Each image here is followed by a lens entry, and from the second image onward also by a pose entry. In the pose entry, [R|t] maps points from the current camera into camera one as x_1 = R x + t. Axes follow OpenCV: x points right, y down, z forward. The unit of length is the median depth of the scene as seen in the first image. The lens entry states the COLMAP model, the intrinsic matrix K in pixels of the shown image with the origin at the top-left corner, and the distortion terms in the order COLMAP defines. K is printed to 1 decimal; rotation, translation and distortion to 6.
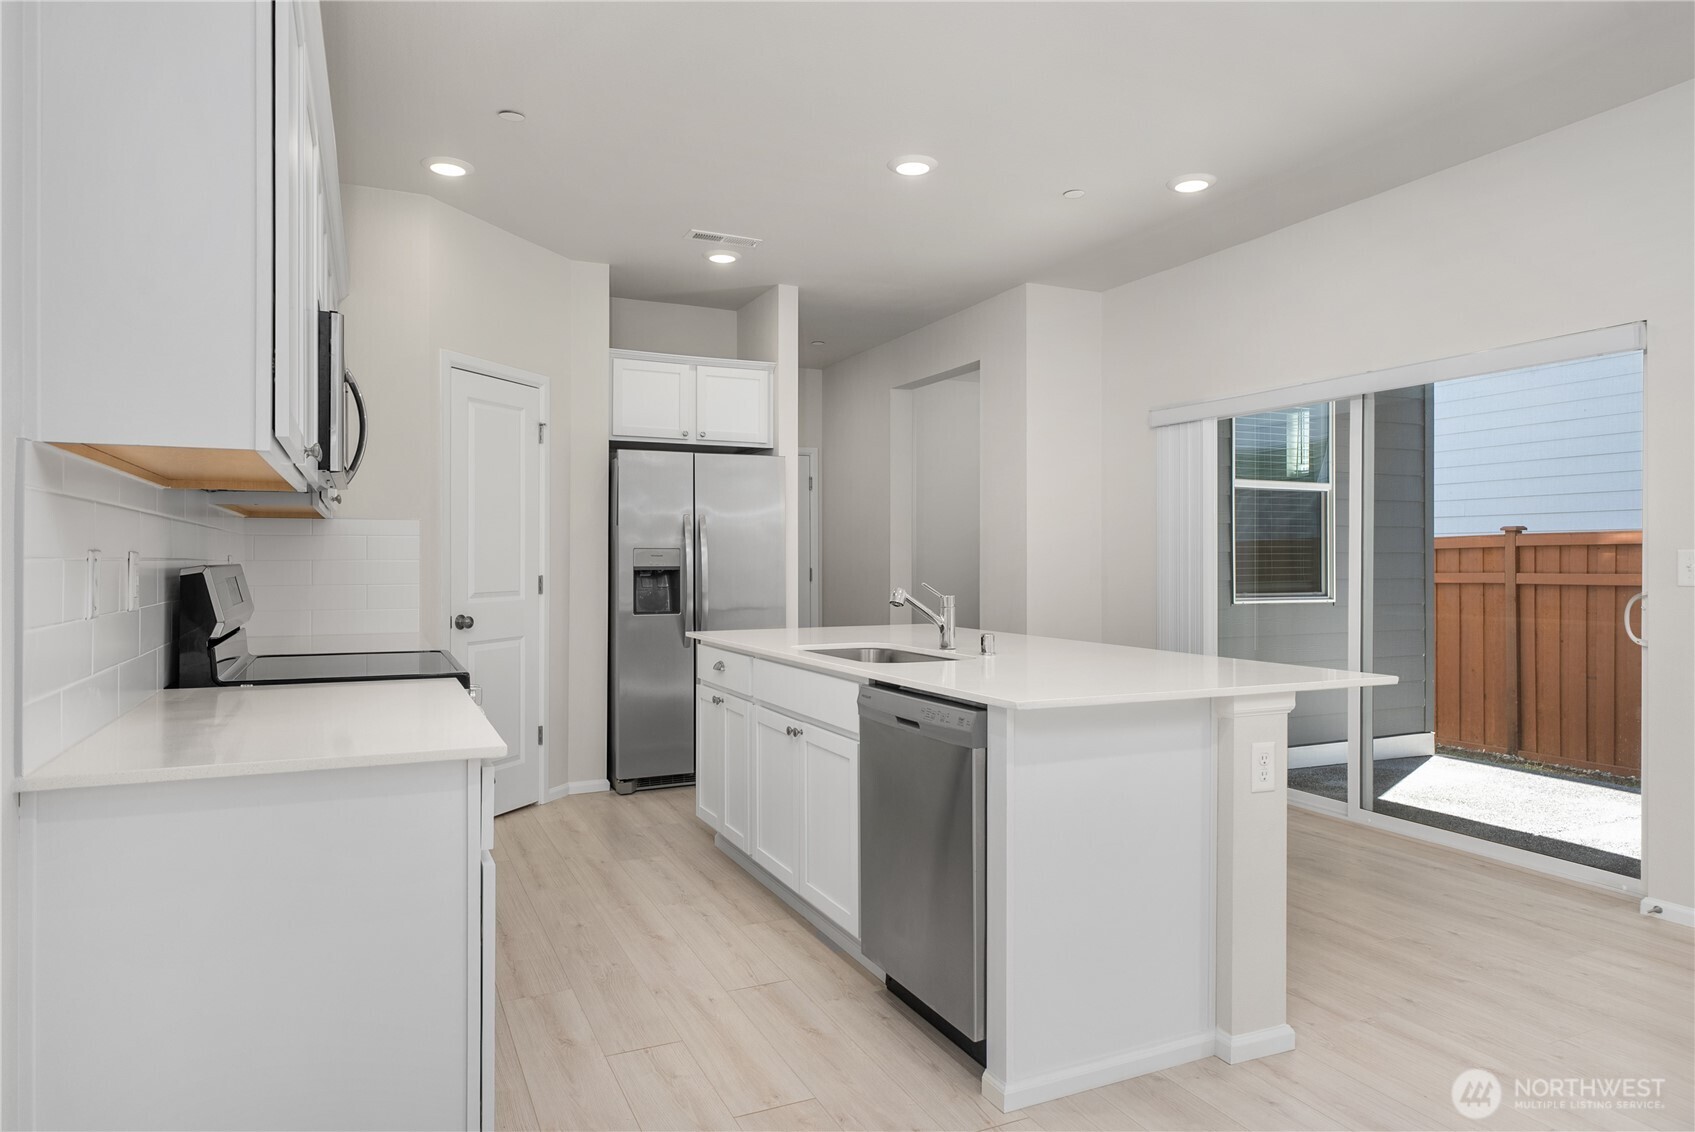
lens RADIAL K [[1069.4, 0, 854.4], [0, 1069.4, 555.7], [0, 0, 1]] dist [0.041039, 0.000692]
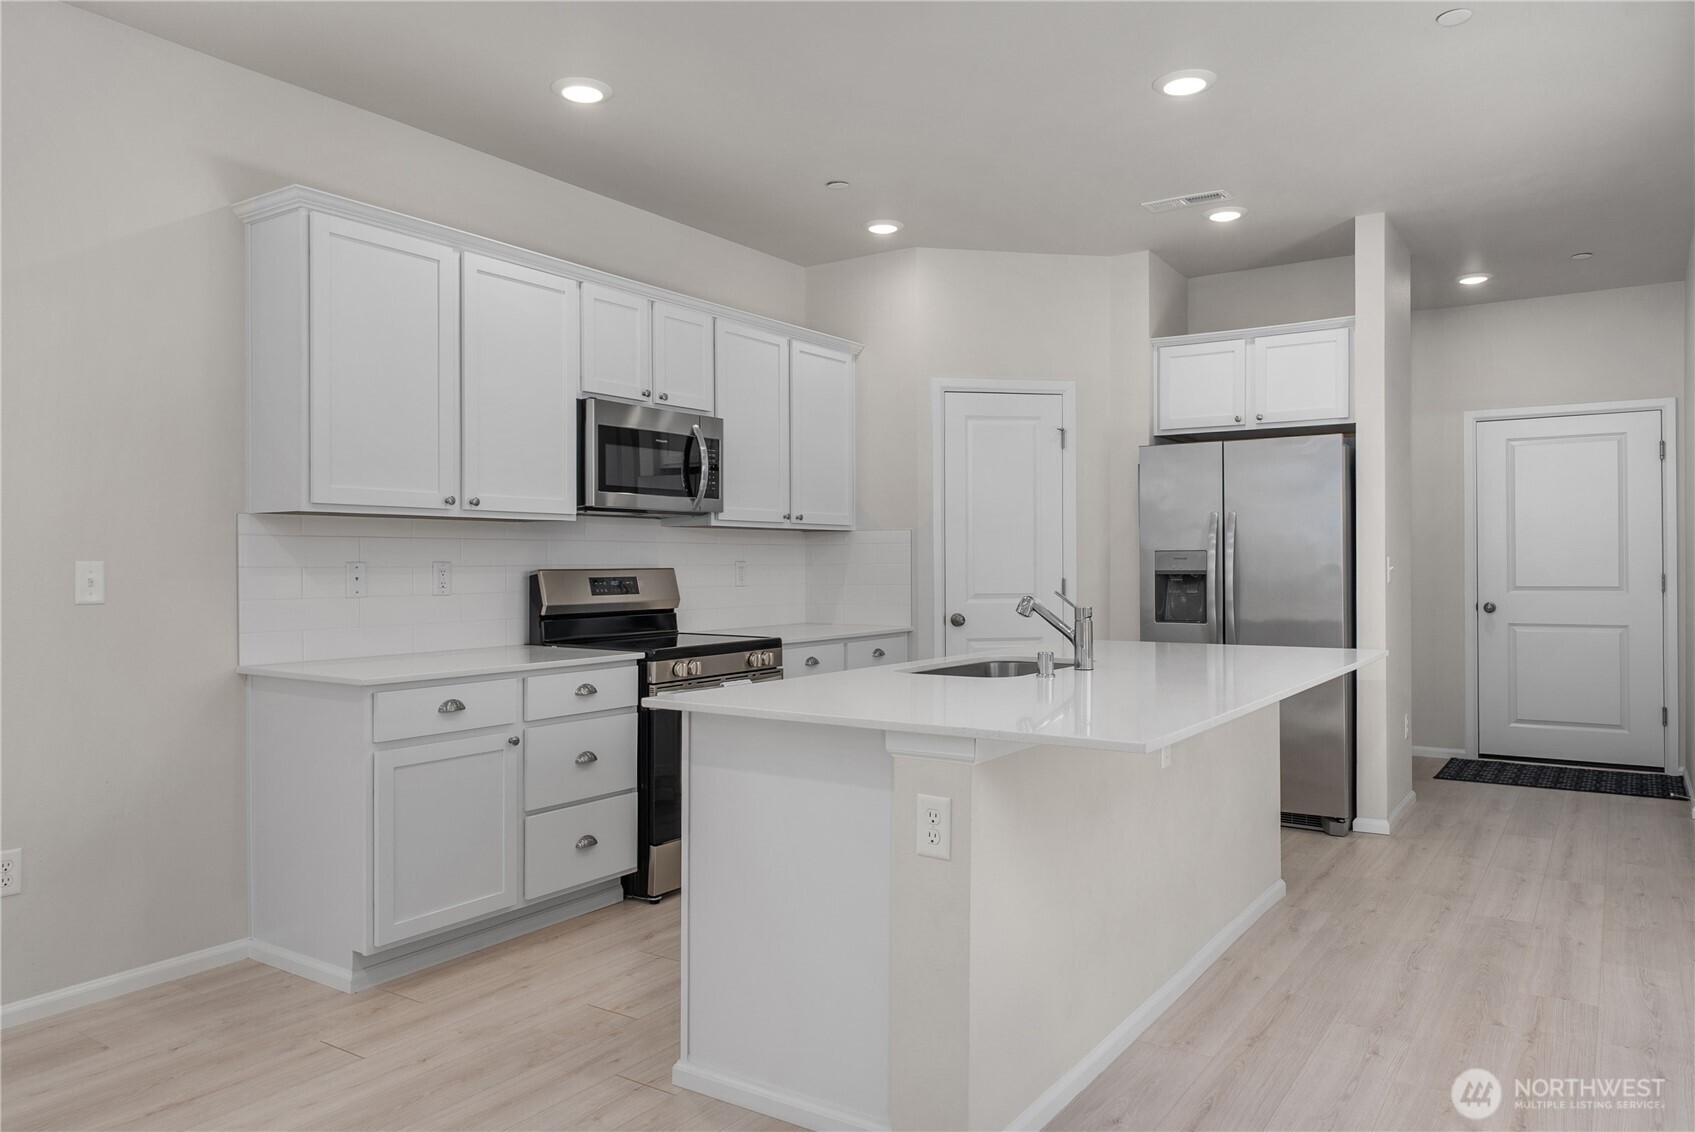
lens RADIAL K [[1161.6, 0, 848.7], [0, 1161.6, 571.3], [0, 0, 1]] dist [-0.000773, 0.013321]
pose [[0.513641, 0.006222, -0.857982, 0.521534], [0.006644, 0.999915, 0.011229, -0.002292], [0.857979, -0.011468, 0.513556, 0.248391]]
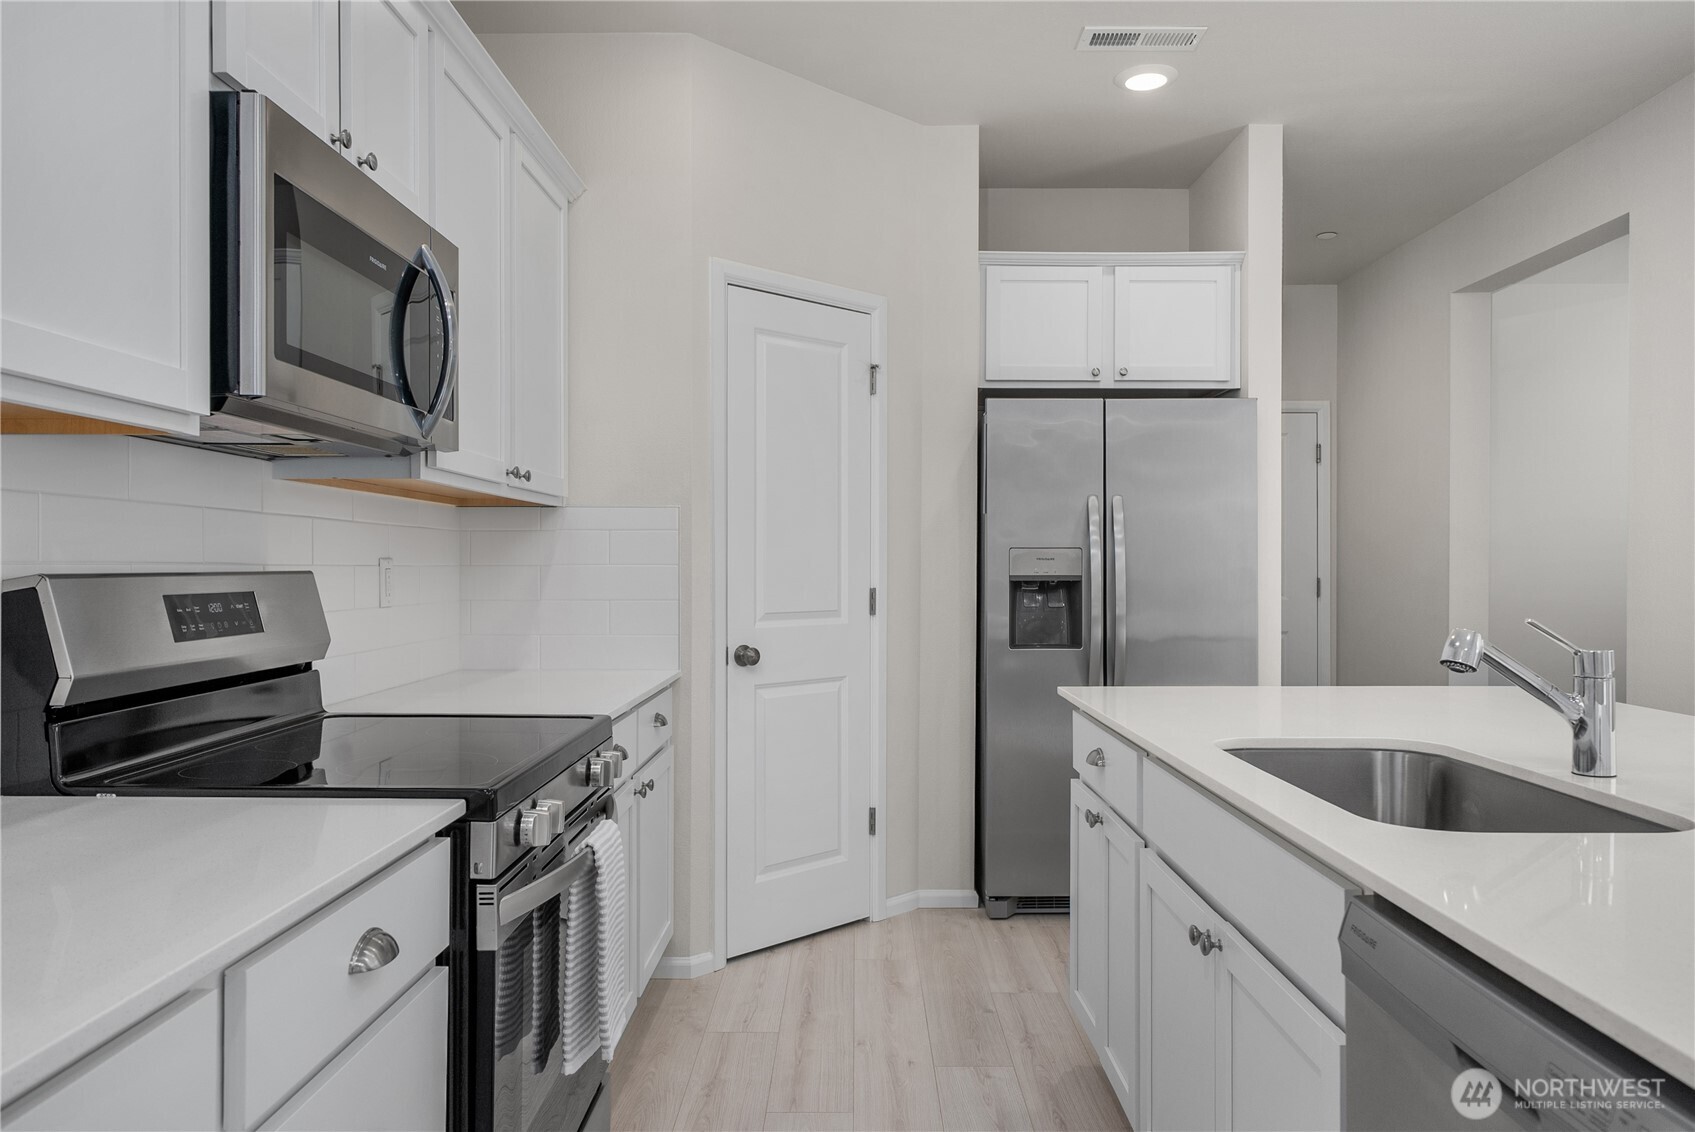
lens RADIAL K [[1161.6, 0, 852.5], [0, 1161.6, 572.8], [0, 0, 1]] dist [-0.000773, 0.013321]
pose [[0.903782, 0.003367, -0.427979, 0.012298], [0.001075, 0.999948, 0.010137, 0.001126], [0.427991, -0.009622, 0.903732, 0.309553]]
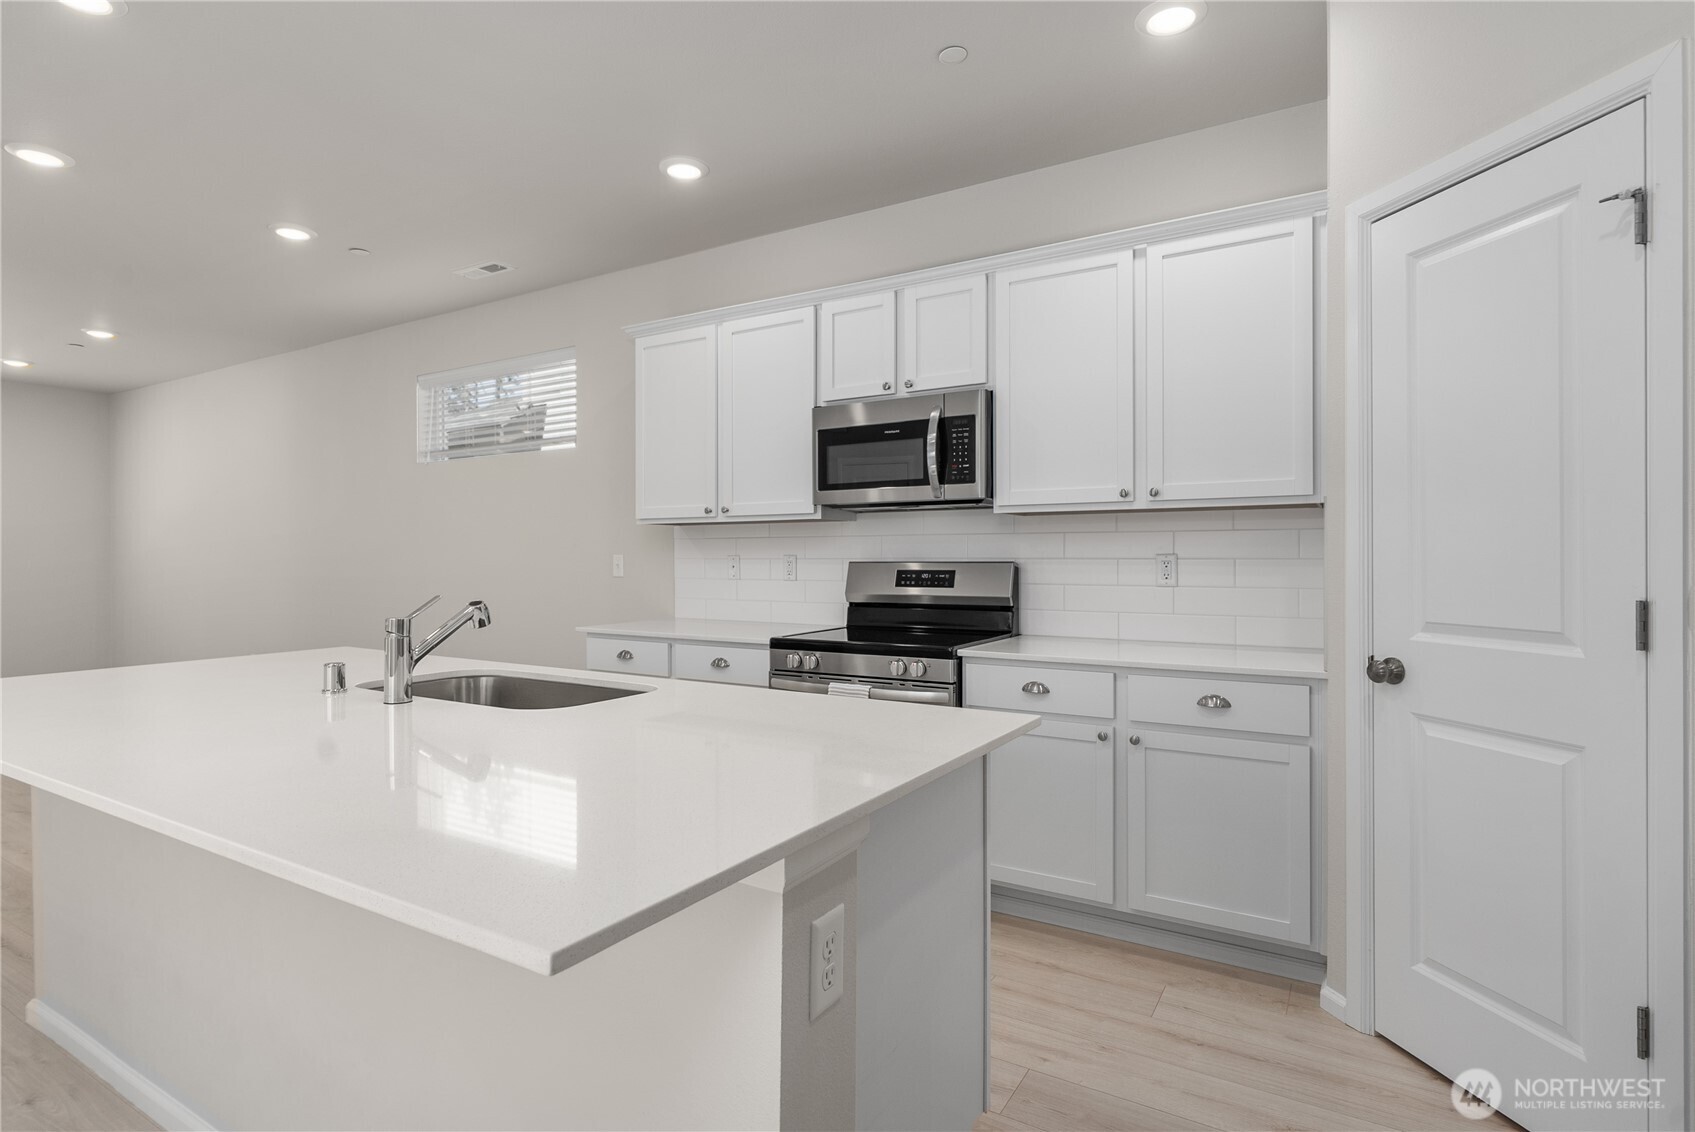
lens RADIAL K [[900.5, 0, 822.2], [0, 900.5, 550.8], [0, 0, 1]] dist [0.054266, 0.001902]
pose [[-0.847159, 0.001479, -0.531338, 0.115965], [0.006902, 0.999942, -0.008220, 0.001310], [0.531295, -0.010631, -0.847120, 1.073040]]
